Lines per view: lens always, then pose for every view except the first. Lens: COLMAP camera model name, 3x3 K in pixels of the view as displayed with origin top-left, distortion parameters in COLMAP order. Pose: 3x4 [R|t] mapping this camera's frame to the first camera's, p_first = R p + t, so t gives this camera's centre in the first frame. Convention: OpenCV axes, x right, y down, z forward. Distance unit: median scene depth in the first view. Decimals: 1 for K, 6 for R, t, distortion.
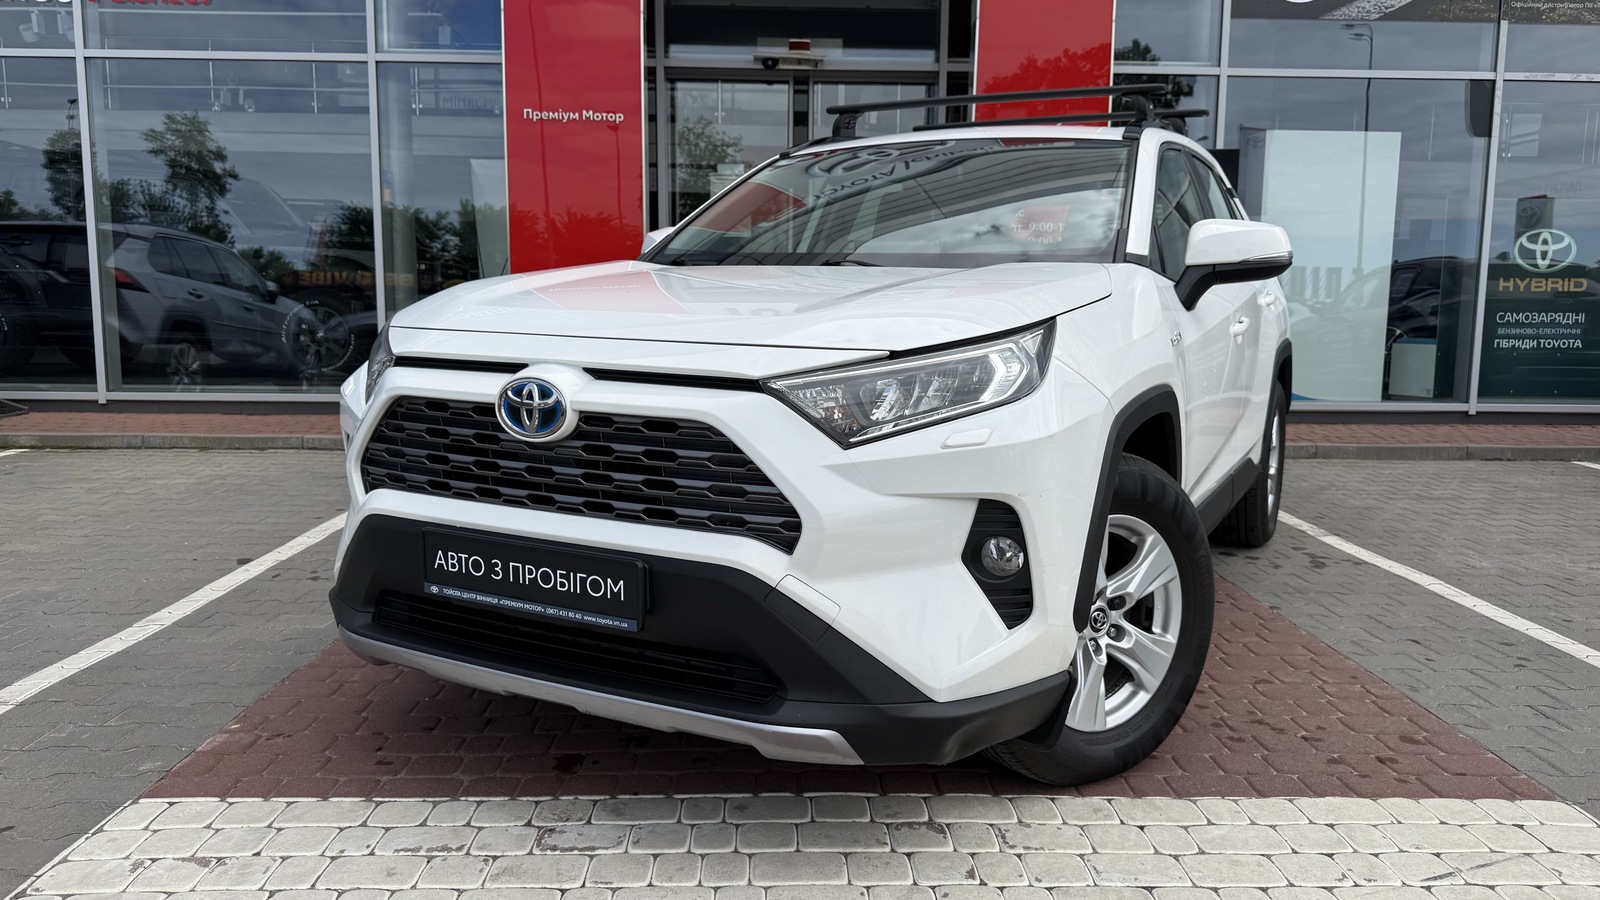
lens RADIAL K [[1123.7, 0, 800.3], [0, 1123.7, 442.8], [0, 0, 1]] dist [0.008200, -0.018111]
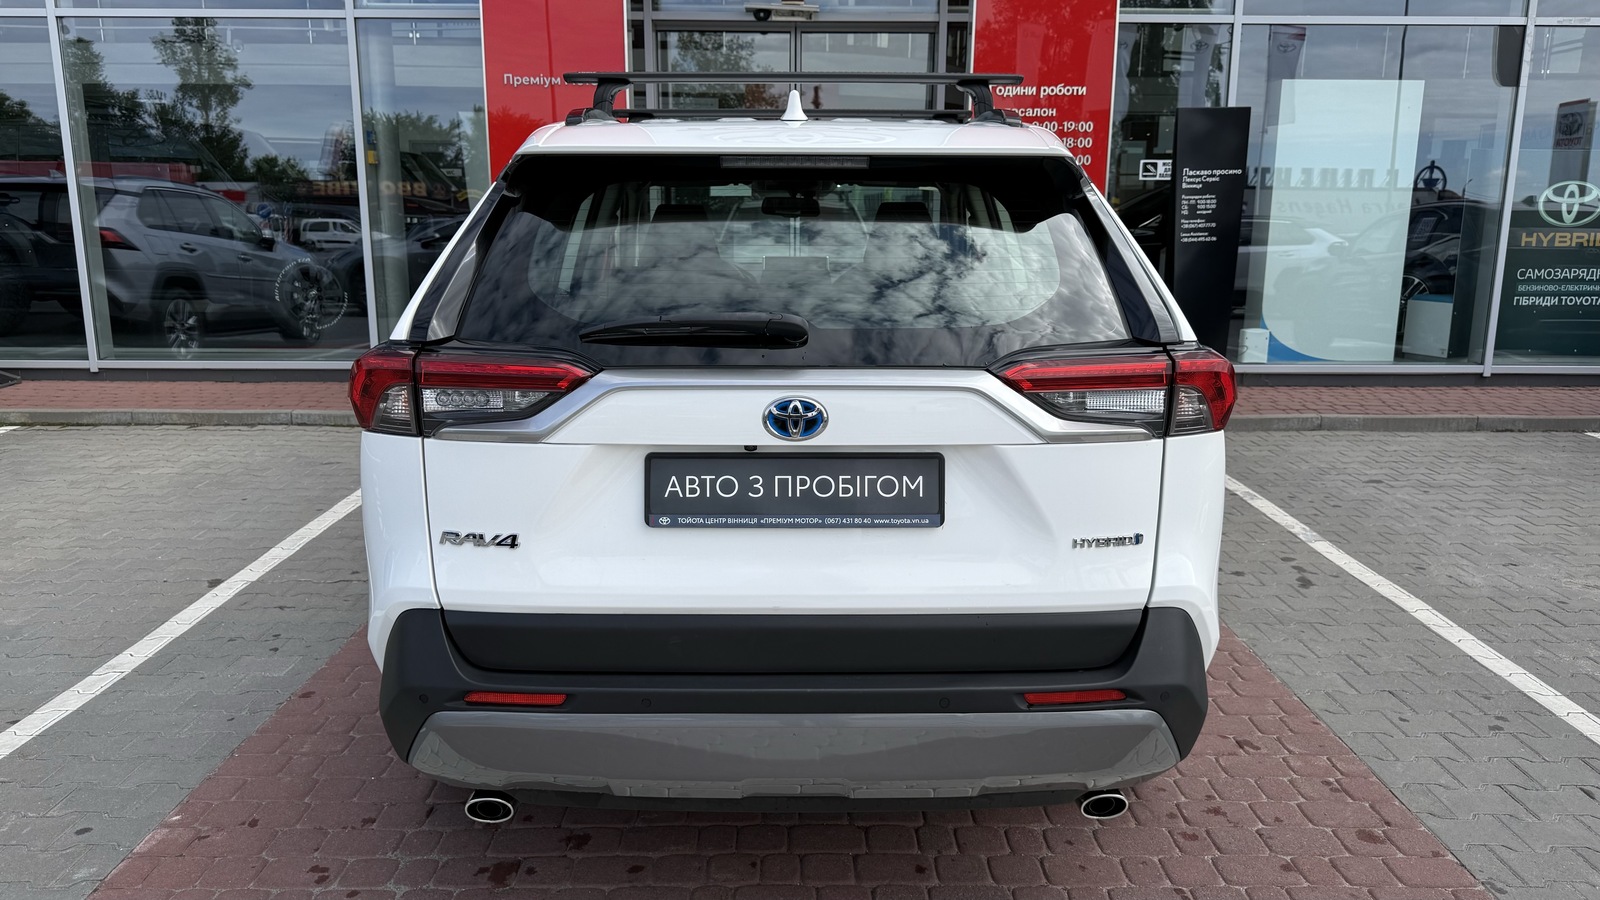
lens RADIAL K [[1123.7, 0, 800.3], [0, 1123.7, 442.8], [0, 0, 1]] dist [0.008200, -0.018111]
pose [[0.999826, -0.002343, -0.018504, 0.024742], [0.003833, 0.996715, 0.080893, -0.056791], [0.018254, -0.080950, 0.996551, 0.017011]]
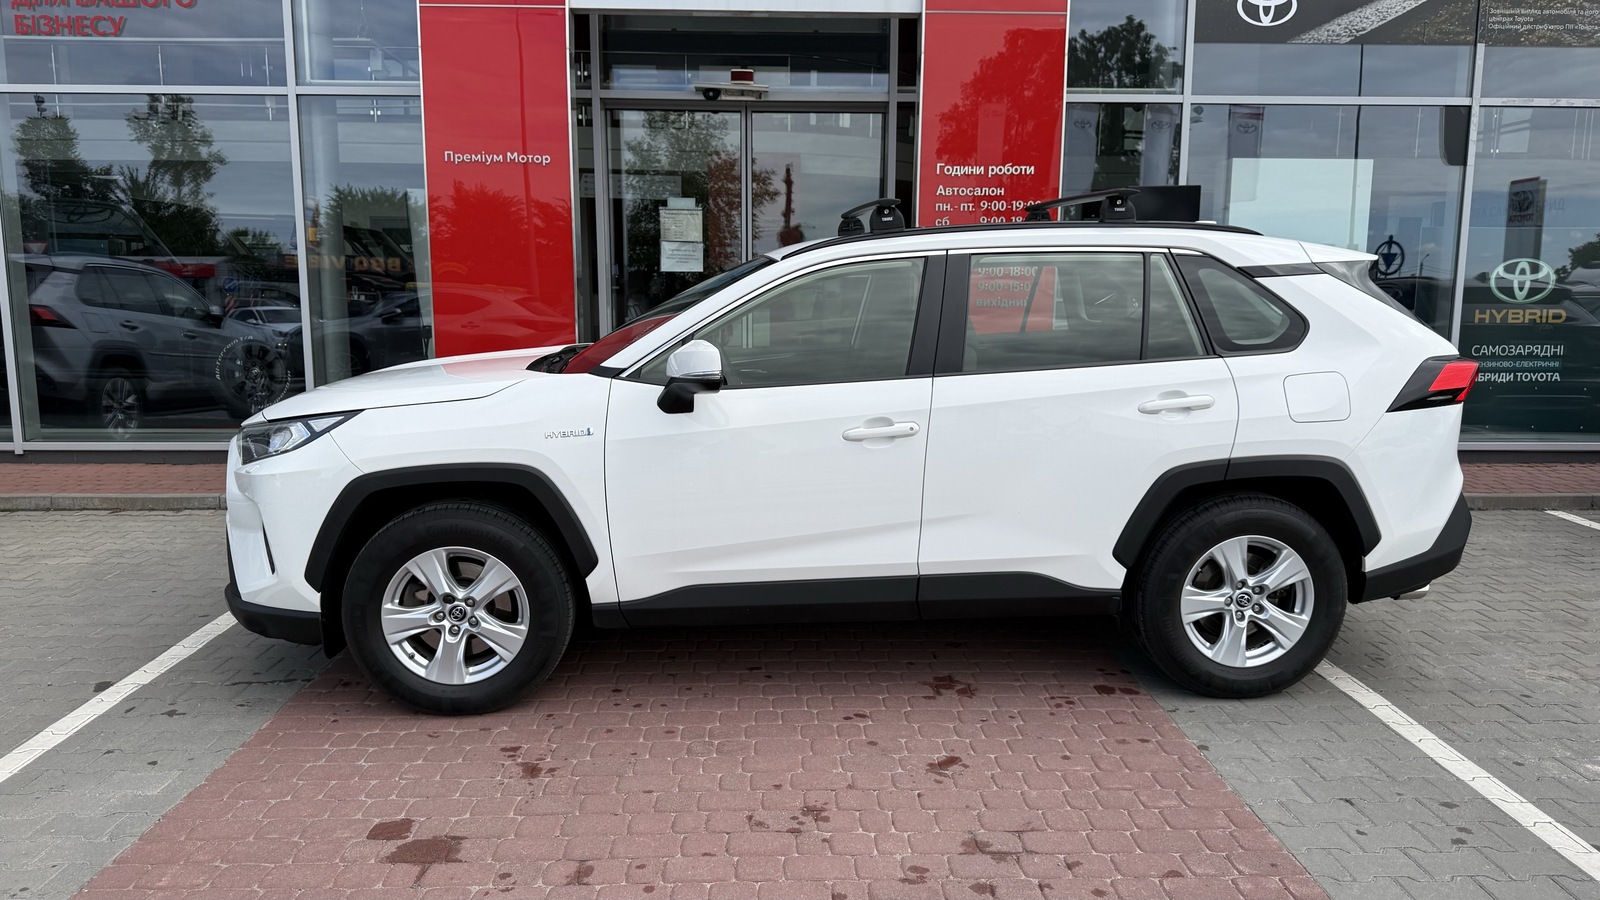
lens RADIAL K [[1119.0, 0, 800.0], [0, 1119.0, 450.0], [0, 0, 1]] dist [0.030471, -0.044018]
pose [[0.999965, -0.007080, 0.004399, 0.046133], [0.006975, 0.999702, 0.023373, -0.063210], [-0.004563, -0.023341, 0.999717, 0.043767]]
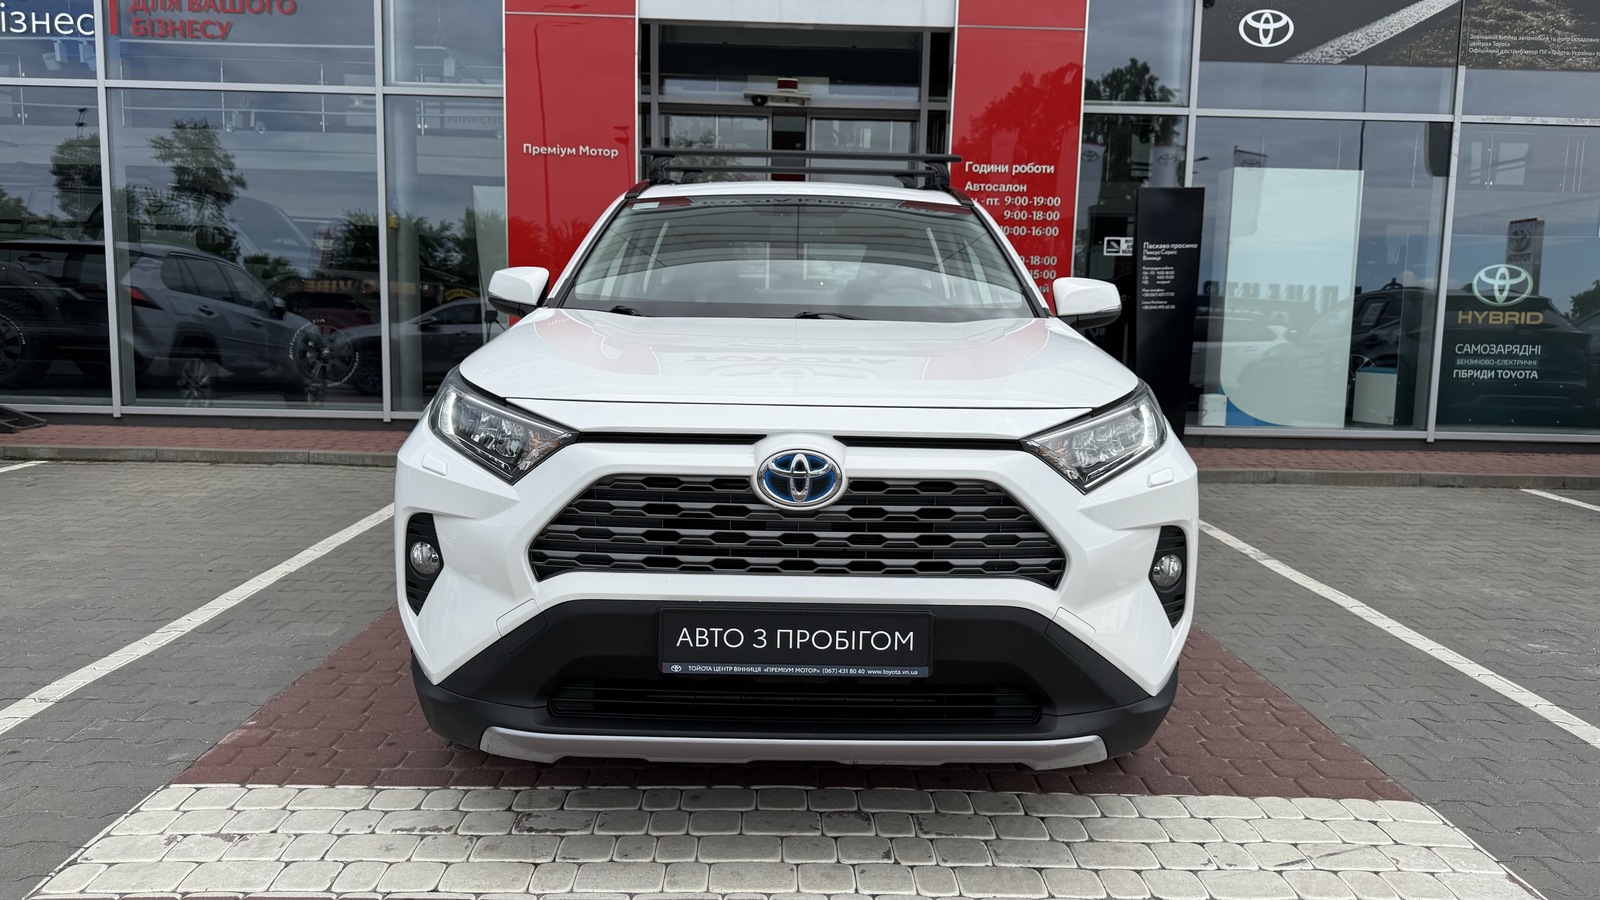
lens RADIAL K [[1115.4, 0, 796.4], [0, 1115.4, 443.8], [0, 0, 1]] dist [0.028096, -0.045686]
pose [[0.999936, 0.011048, -0.002387, 0.015265], [-0.011070, 0.999894, -0.009428, -0.008268], [0.002283, 0.009453, 0.999953, -0.044533]]
